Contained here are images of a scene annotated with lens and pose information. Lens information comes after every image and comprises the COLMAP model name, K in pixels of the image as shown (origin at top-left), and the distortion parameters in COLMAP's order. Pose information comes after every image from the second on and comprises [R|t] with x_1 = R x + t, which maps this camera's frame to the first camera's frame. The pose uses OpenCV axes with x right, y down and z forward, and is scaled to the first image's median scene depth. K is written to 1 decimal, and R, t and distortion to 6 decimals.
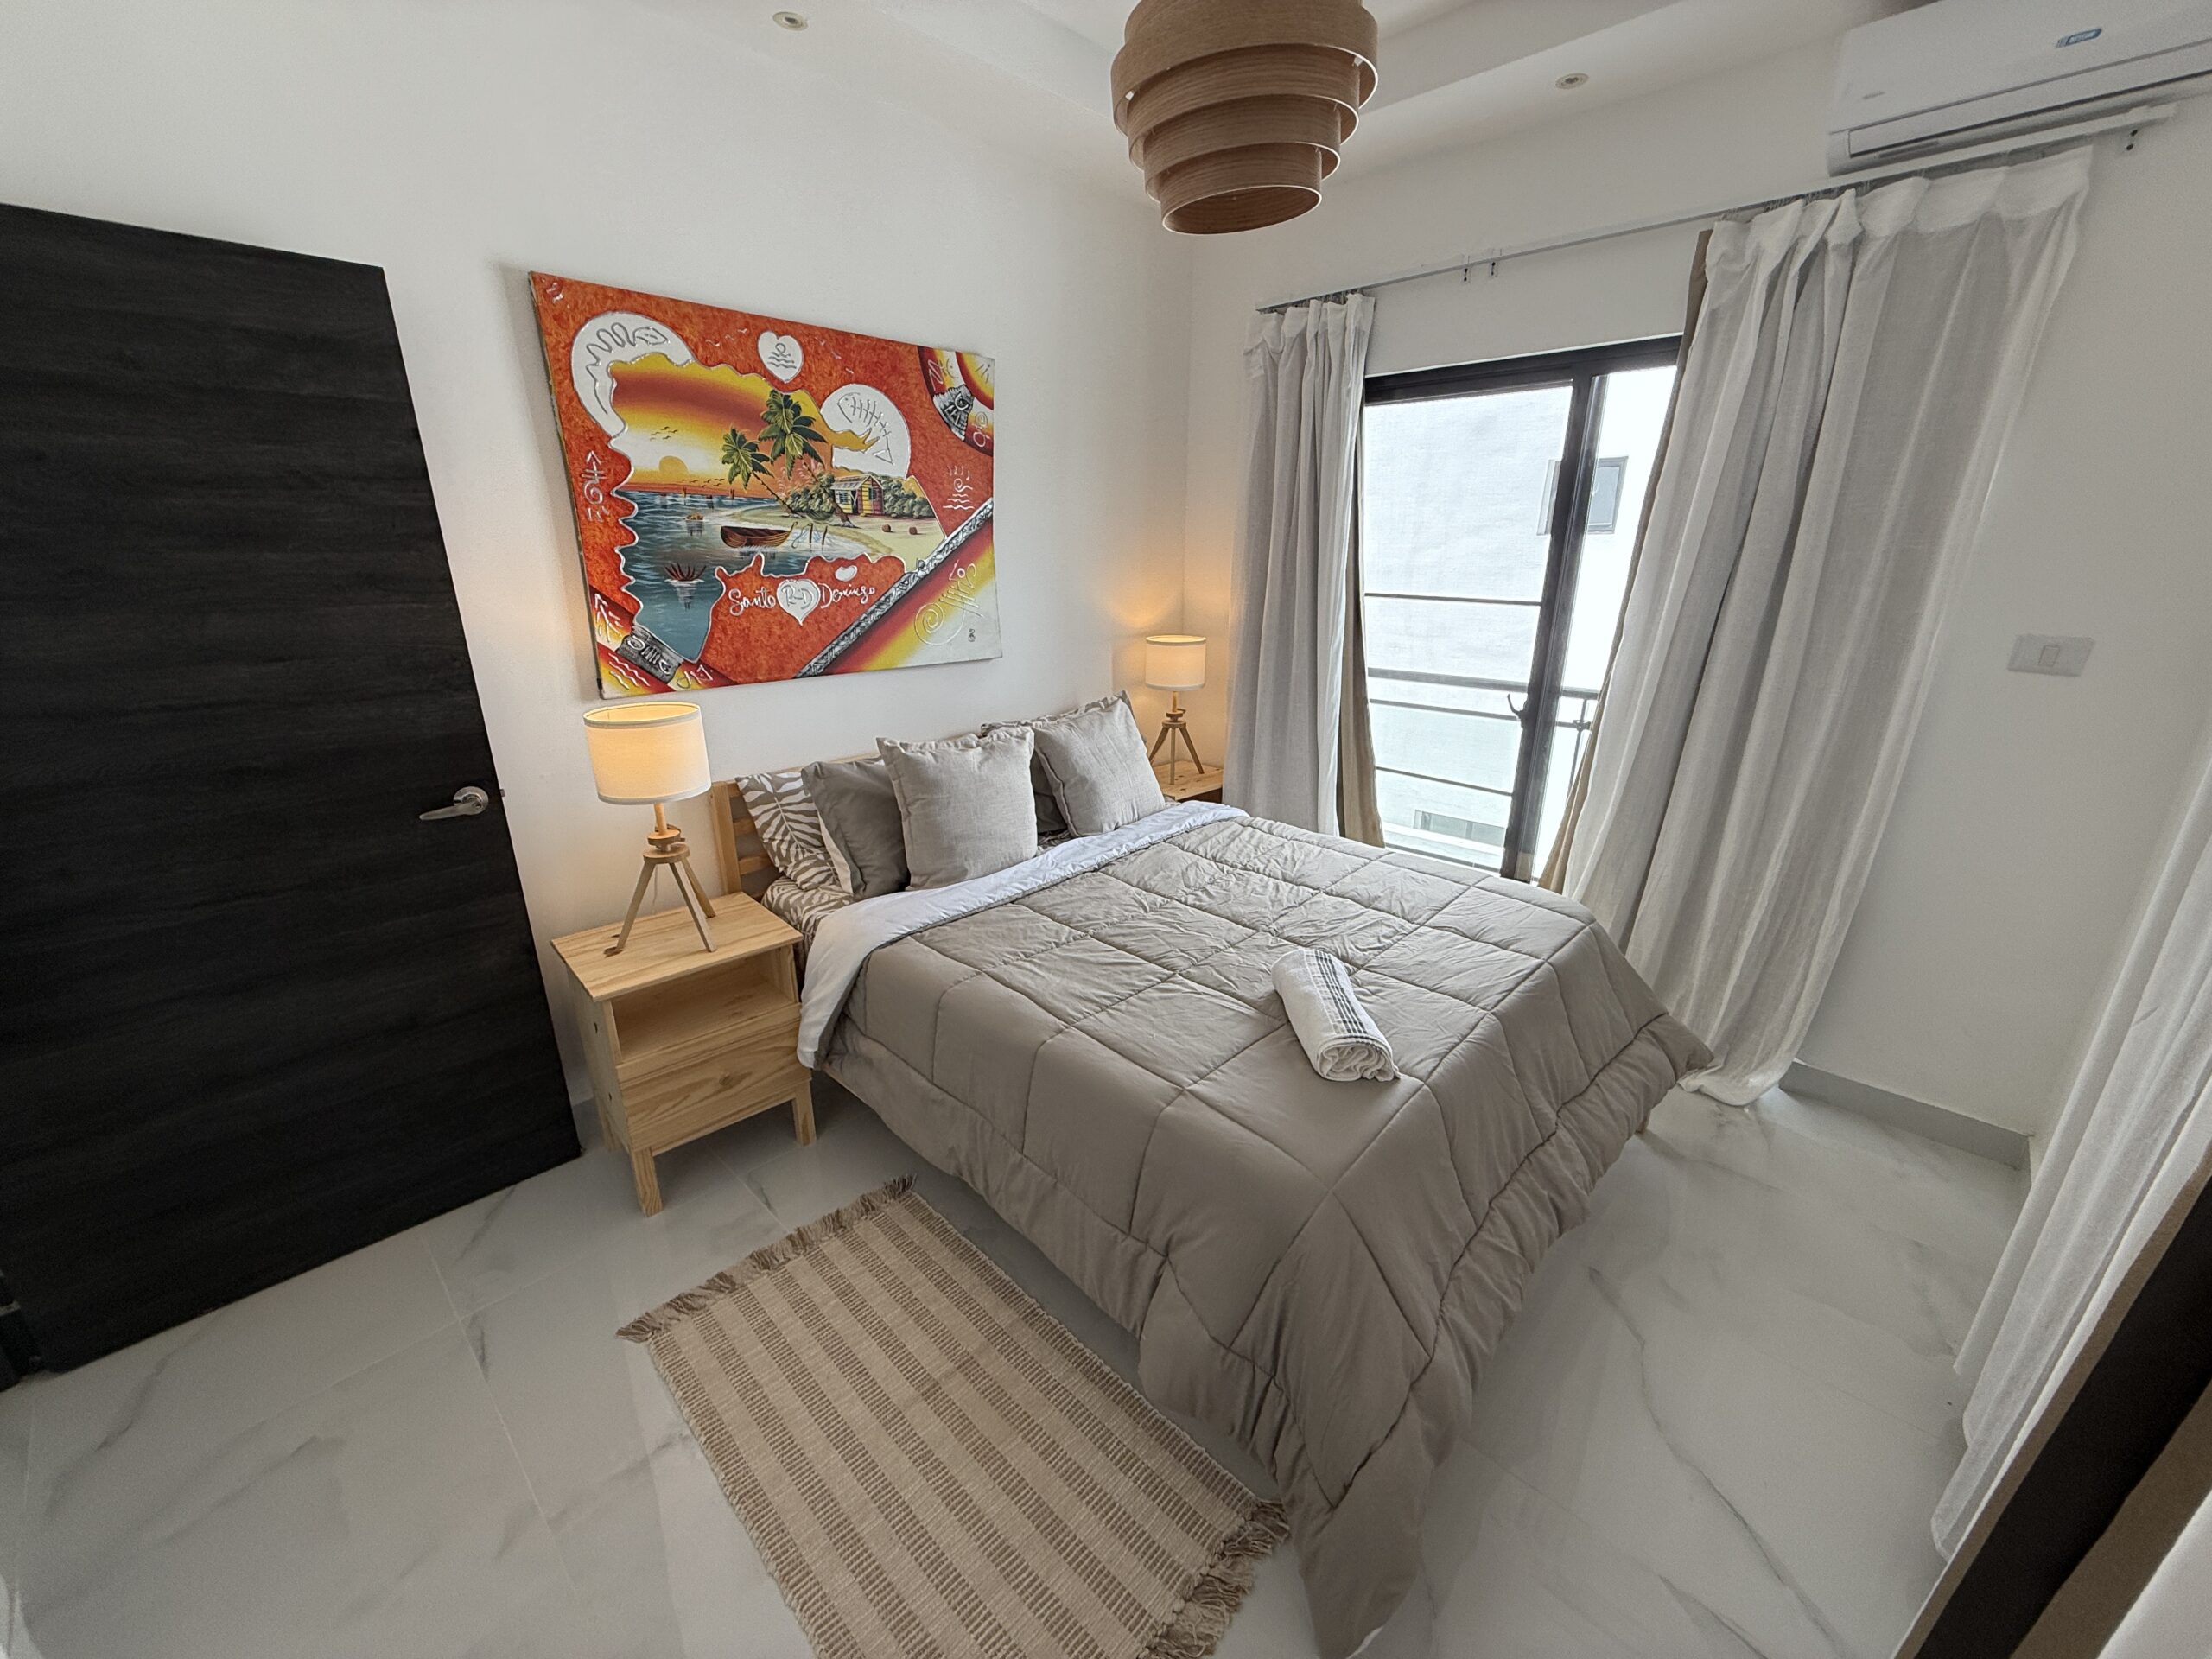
lens RADIAL K [[875.5, 0, 1094.8], [0, 875.5, 845.4], [0, 0, 1]] dist [0.004113, 0.000151]
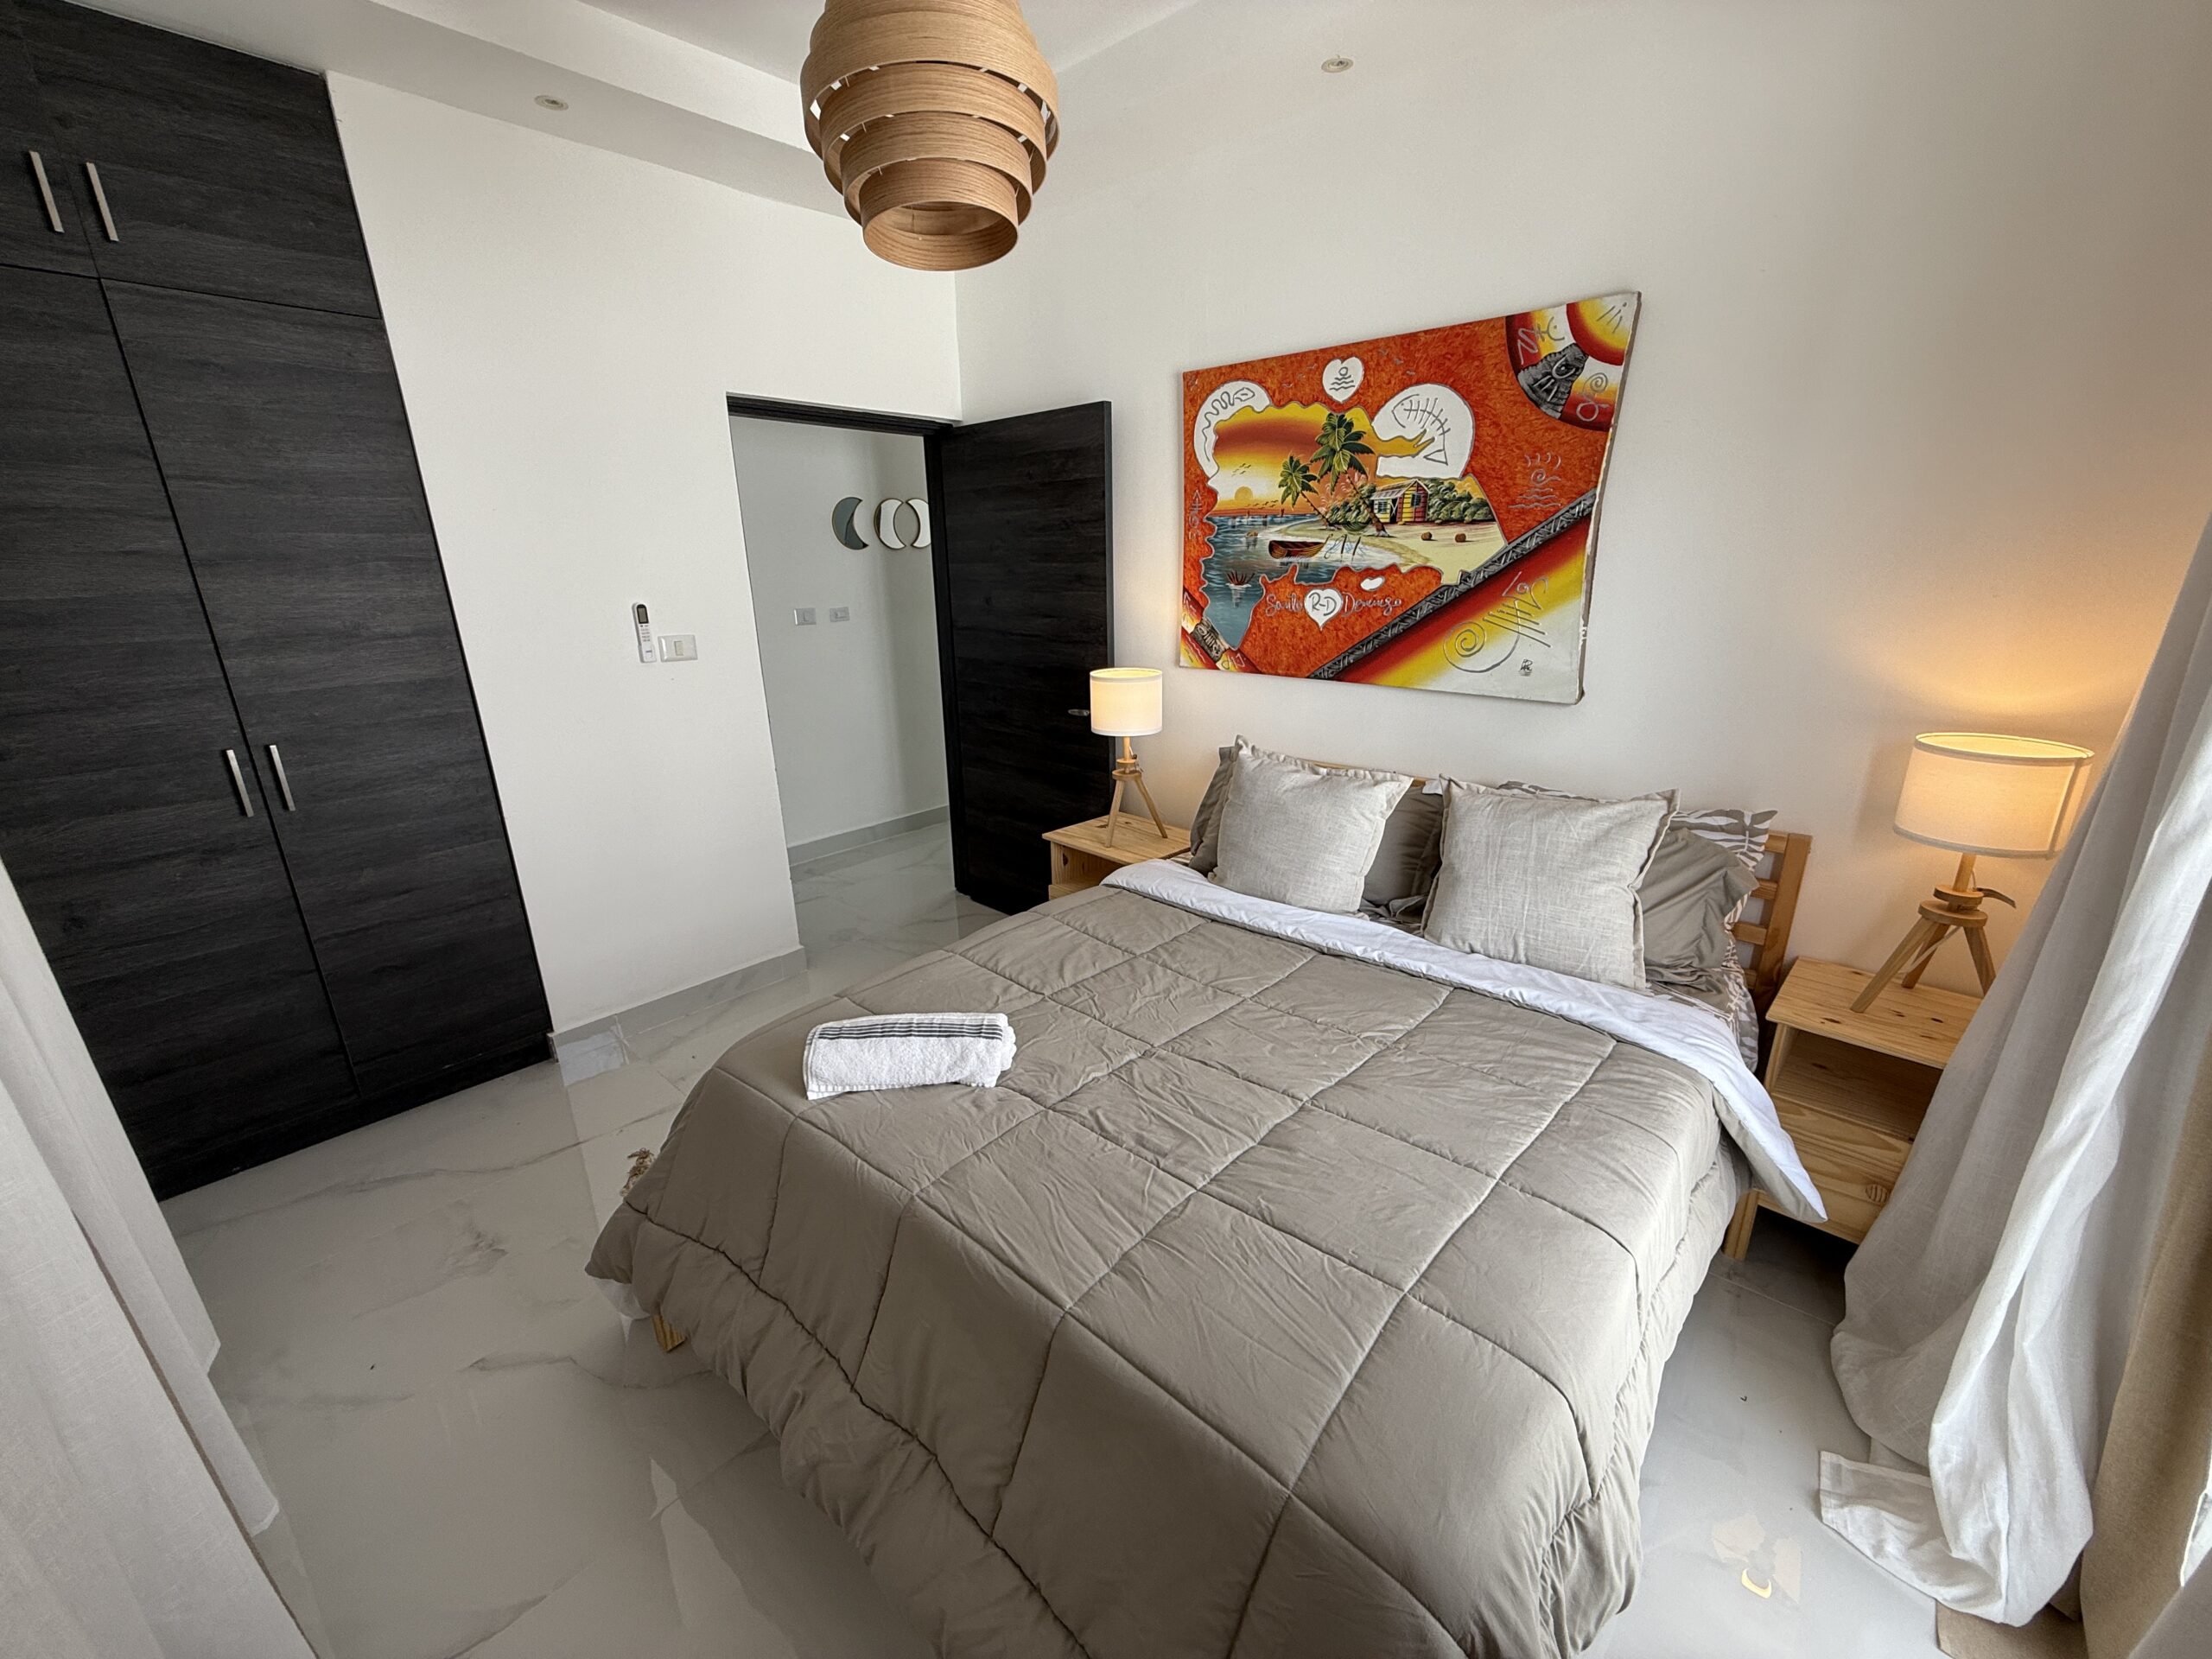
lens RADIAL K [[875.5, 0, 1096.2], [0, 875.5, 840.3], [0, 0, 1]] dist [0.004113, 0.000151]
pose [[0.042699, 0.315440, -0.947984, 0.781604], [-0.305076, 0.907648, 0.288277, -0.254080], [0.951370, 0.276898, 0.134989, 0.695807]]
